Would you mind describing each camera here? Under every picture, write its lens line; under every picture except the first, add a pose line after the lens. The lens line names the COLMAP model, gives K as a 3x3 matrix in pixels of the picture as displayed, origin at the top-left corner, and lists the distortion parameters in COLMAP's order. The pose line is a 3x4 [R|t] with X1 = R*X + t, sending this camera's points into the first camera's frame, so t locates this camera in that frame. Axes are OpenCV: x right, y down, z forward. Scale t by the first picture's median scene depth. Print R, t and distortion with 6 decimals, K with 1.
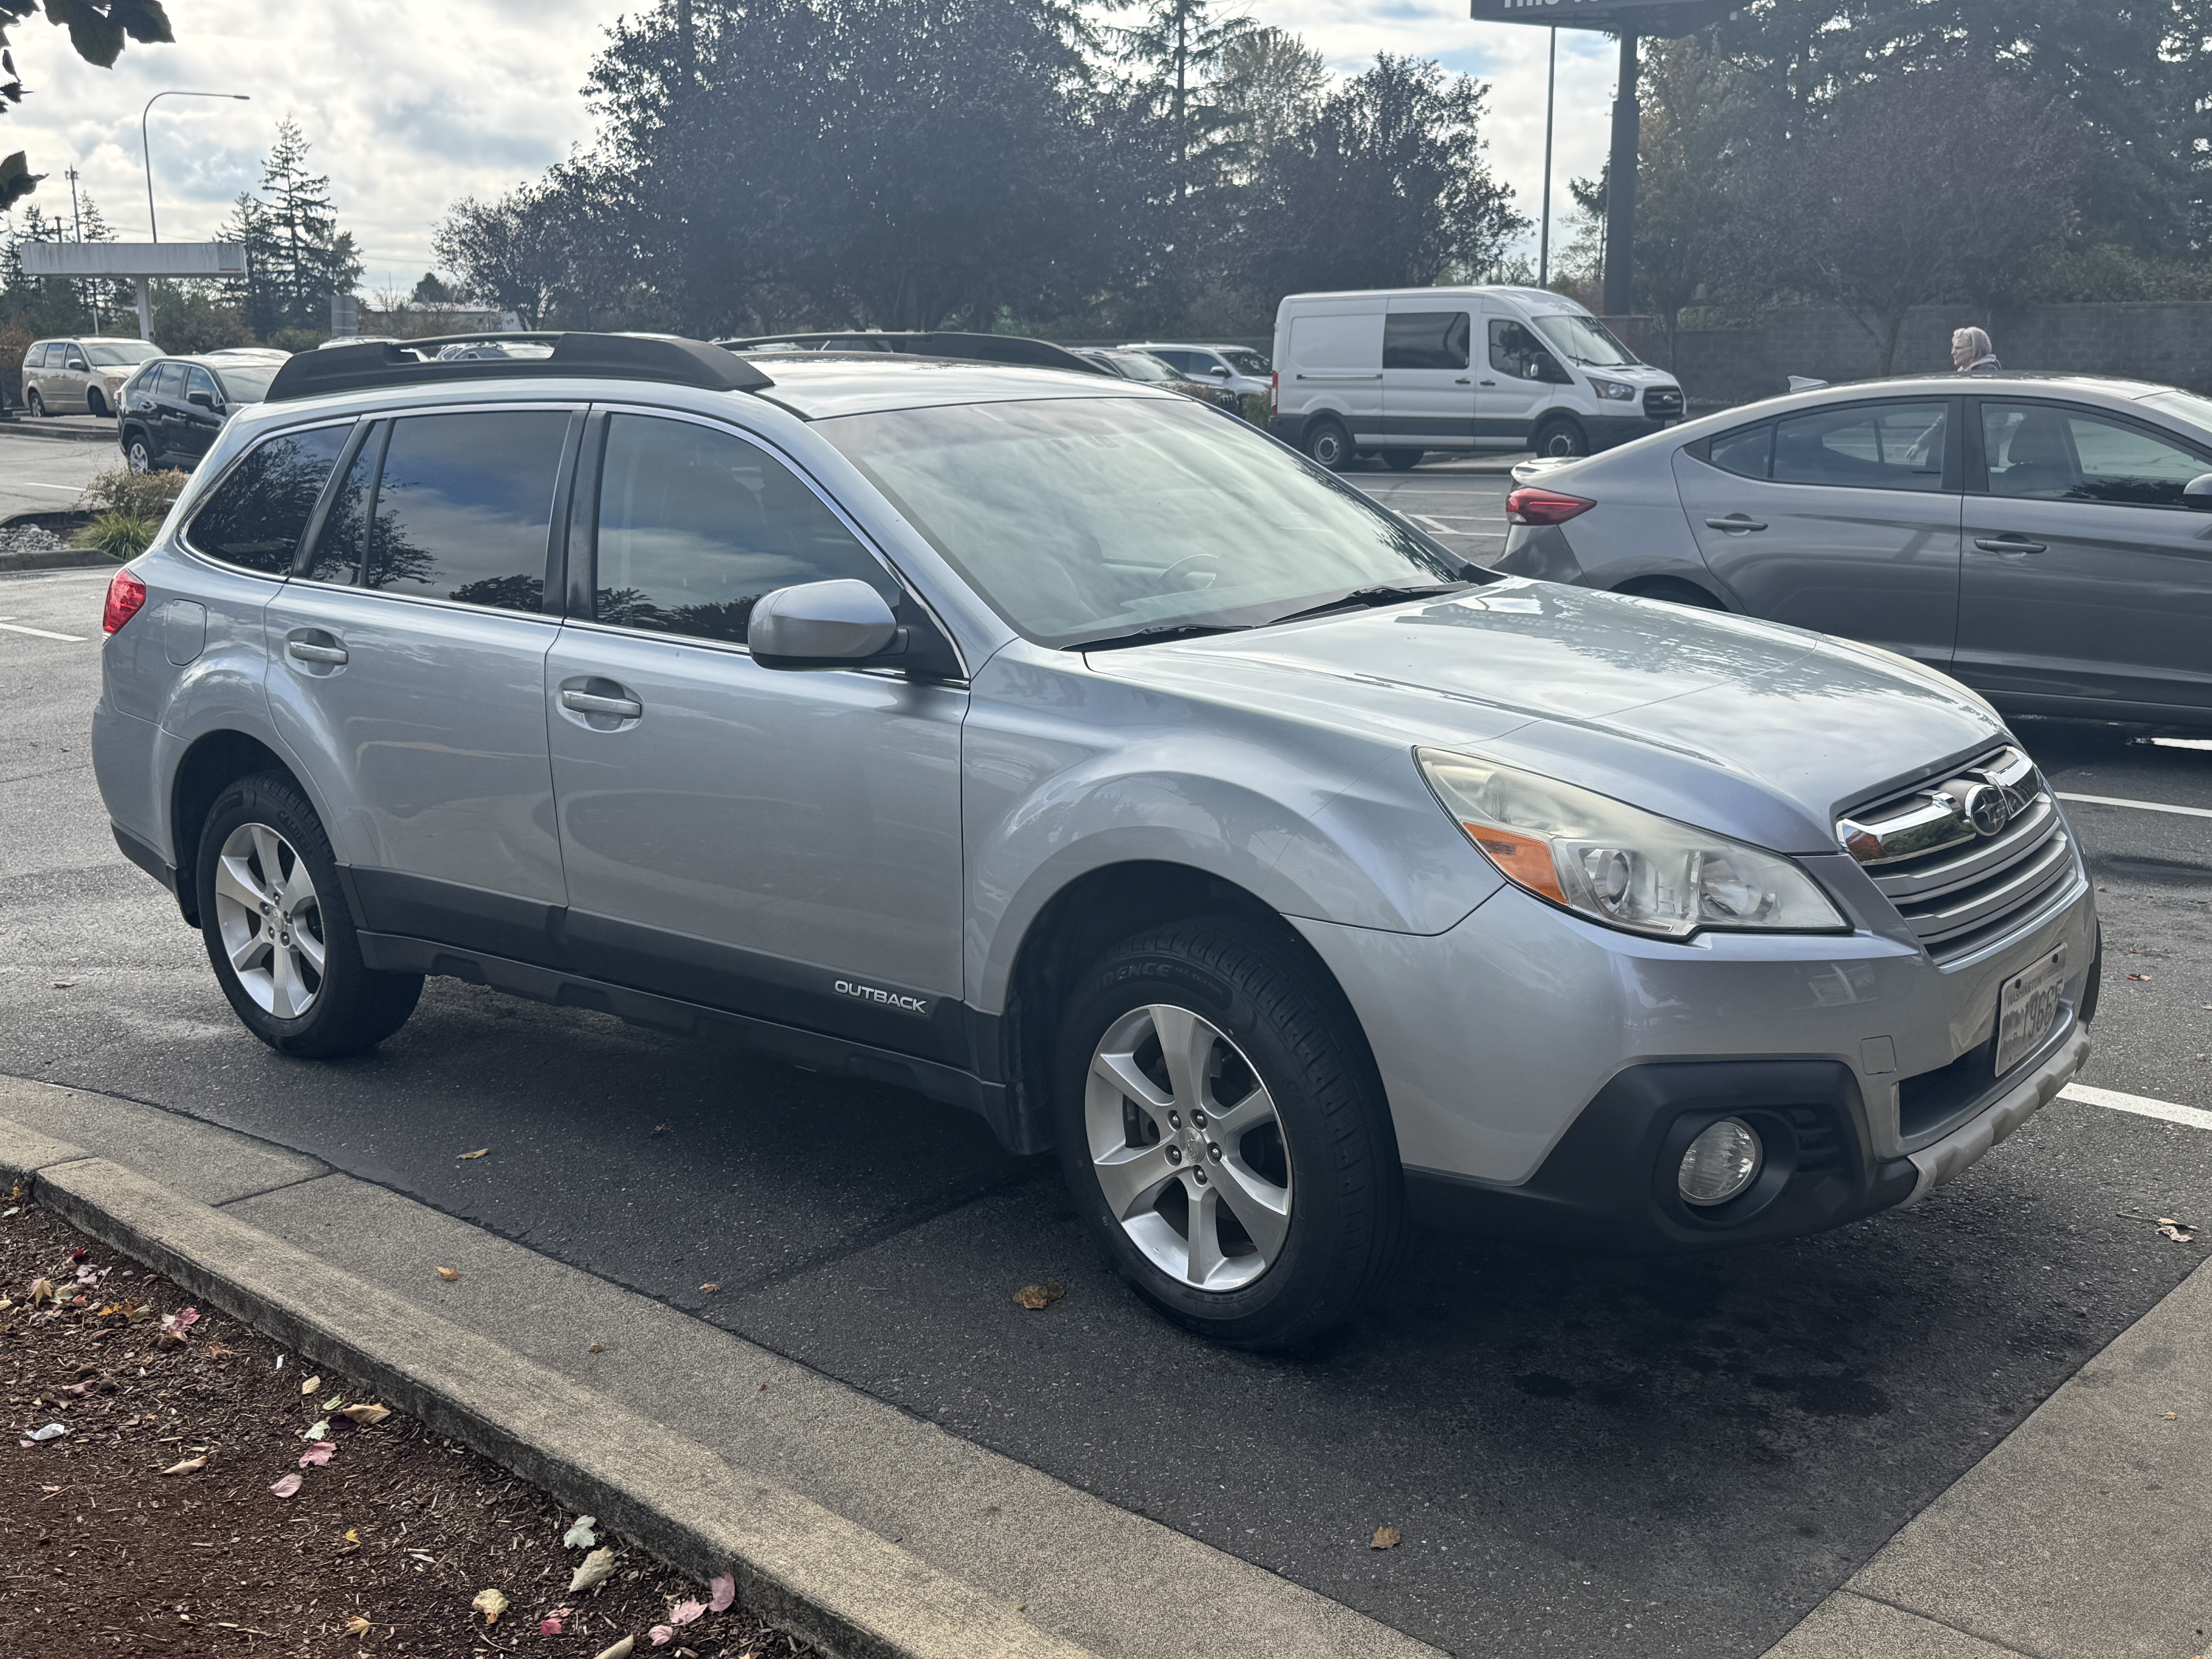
lens RADIAL K [[2237.0, 0, 1107.9], [0, 2237.0, 814.4], [0, 0, 1]] dist [0.195359, -0.516892]
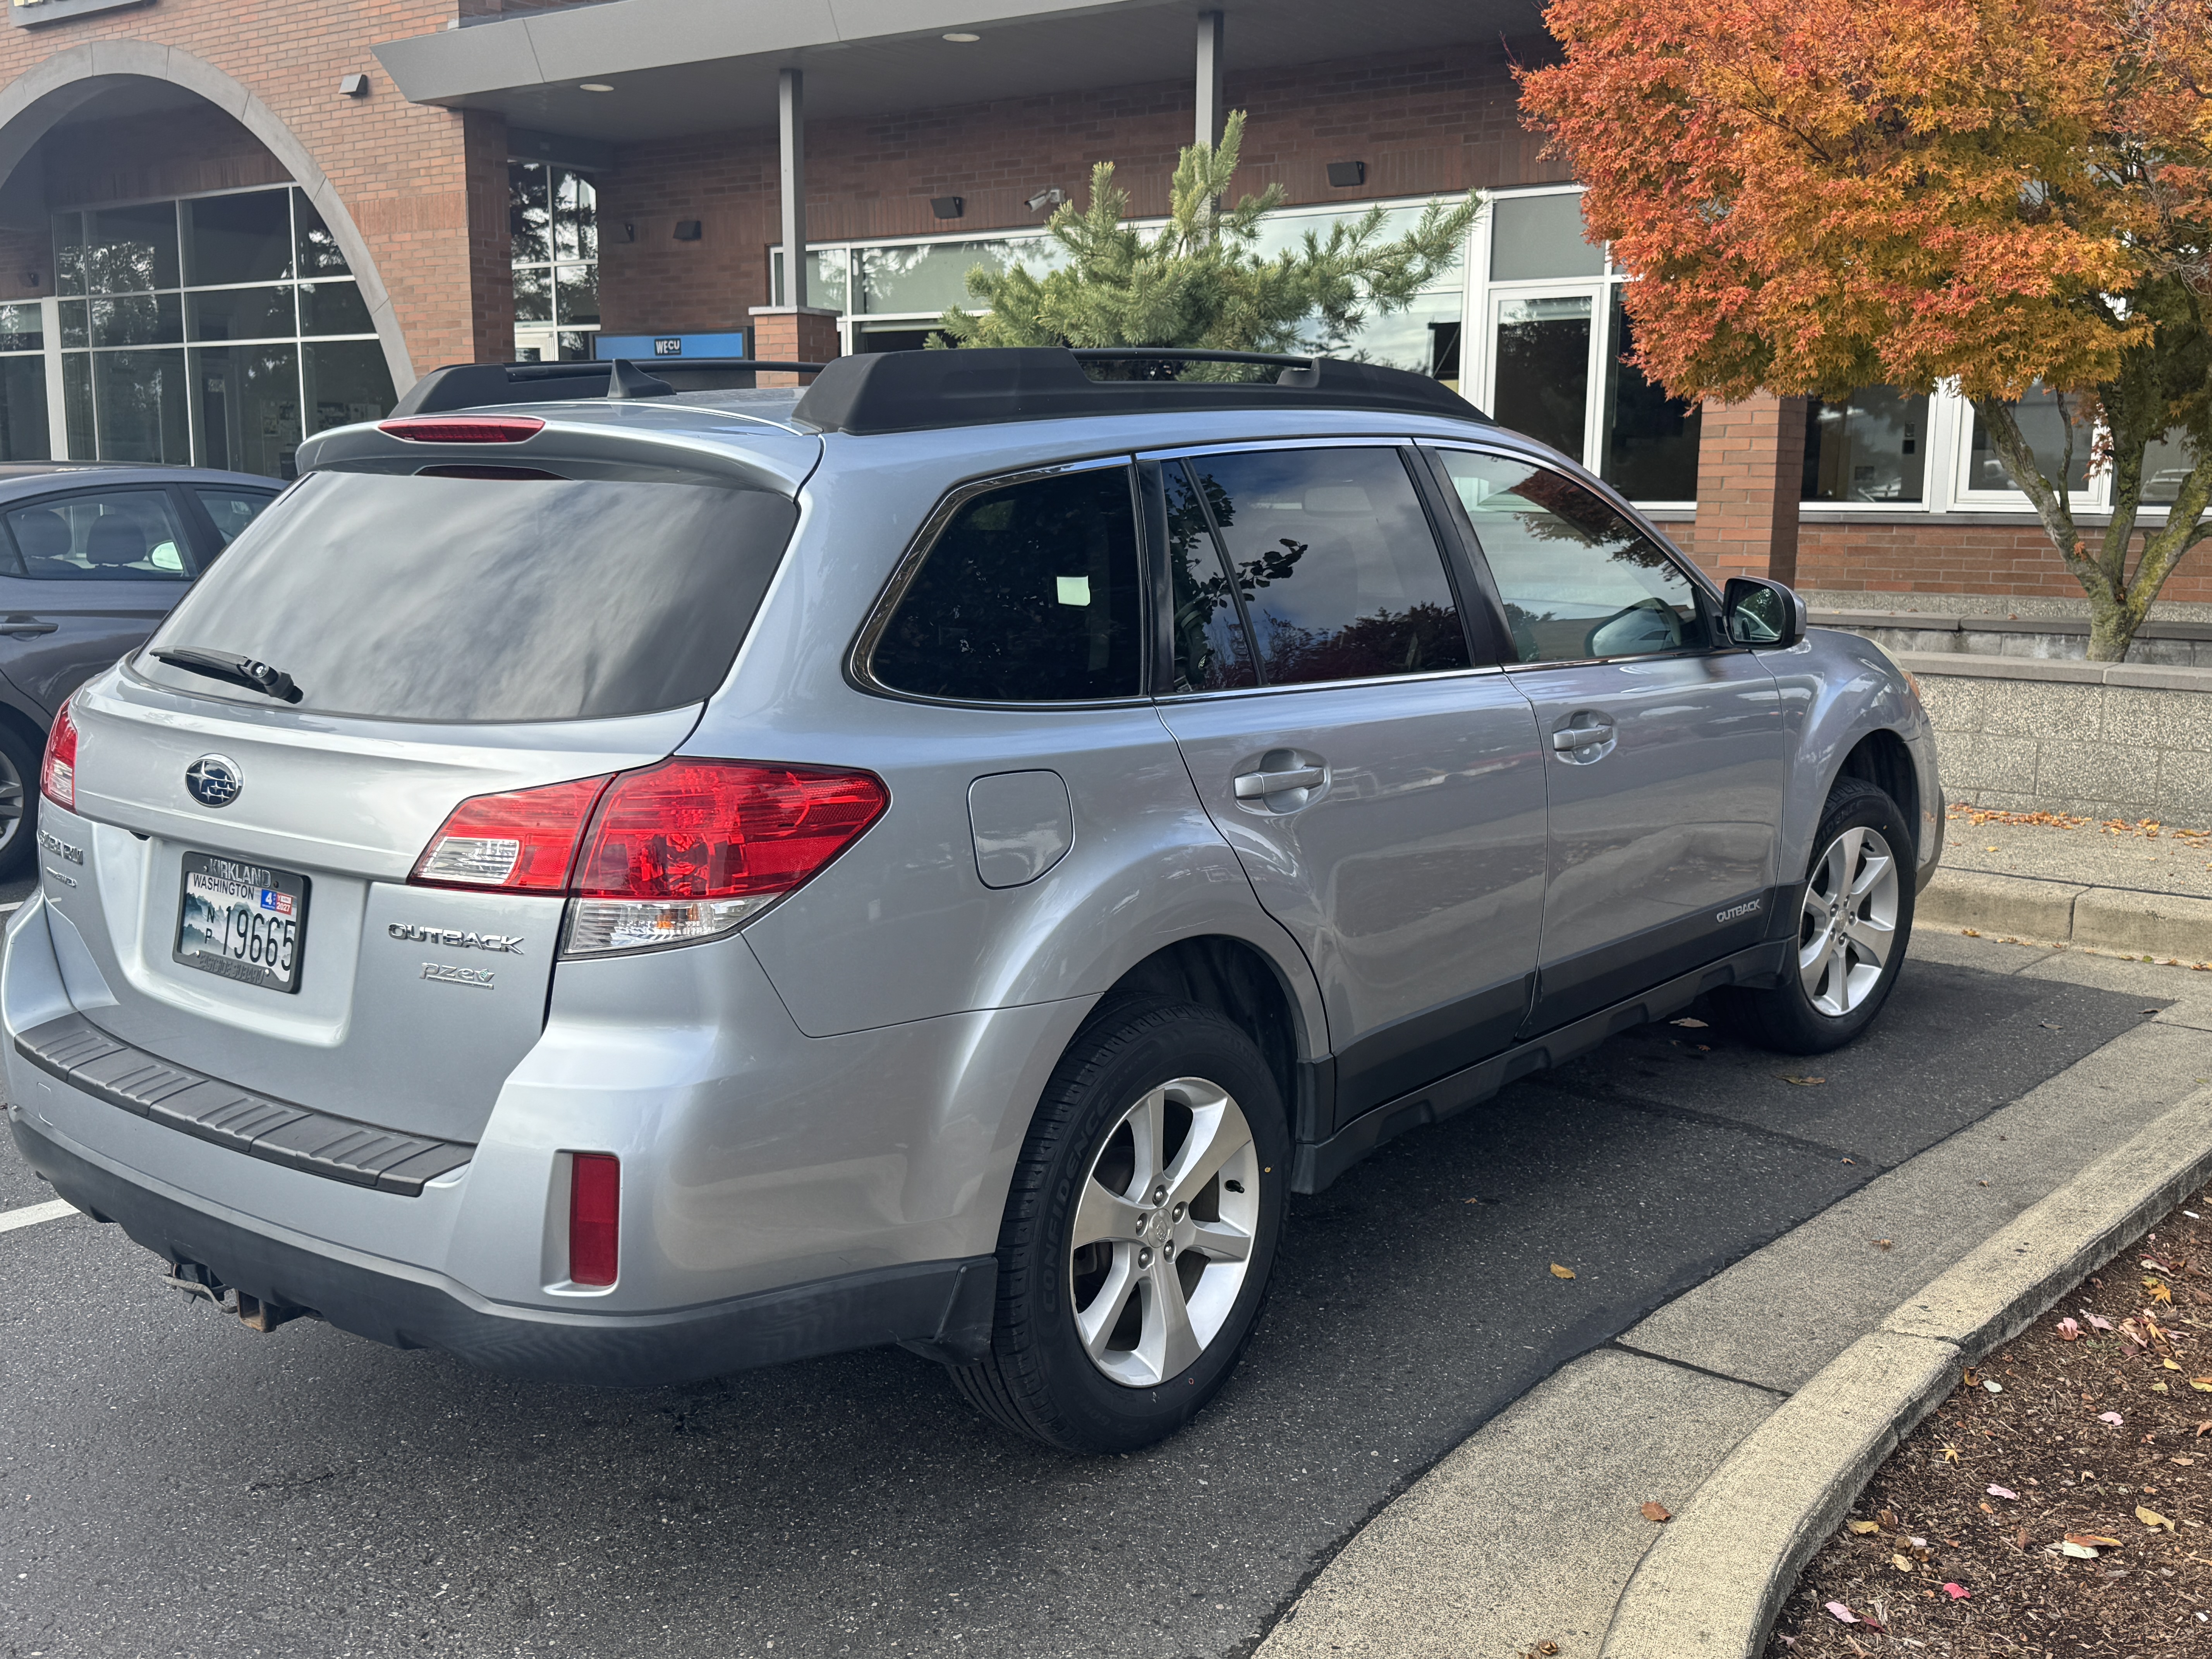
lens RADIAL K [[2237.0, 0, 1107.9], [0, 2237.0, 814.4], [0, 0, 1]] dist [0.195359, -0.516892]
pose [[-0.034203, -0.134501, 0.990323, -1.241462], [0.200151, 0.969906, 0.138641, -0.201387], [-0.979168, 0.202957, -0.006253, 1.258283]]
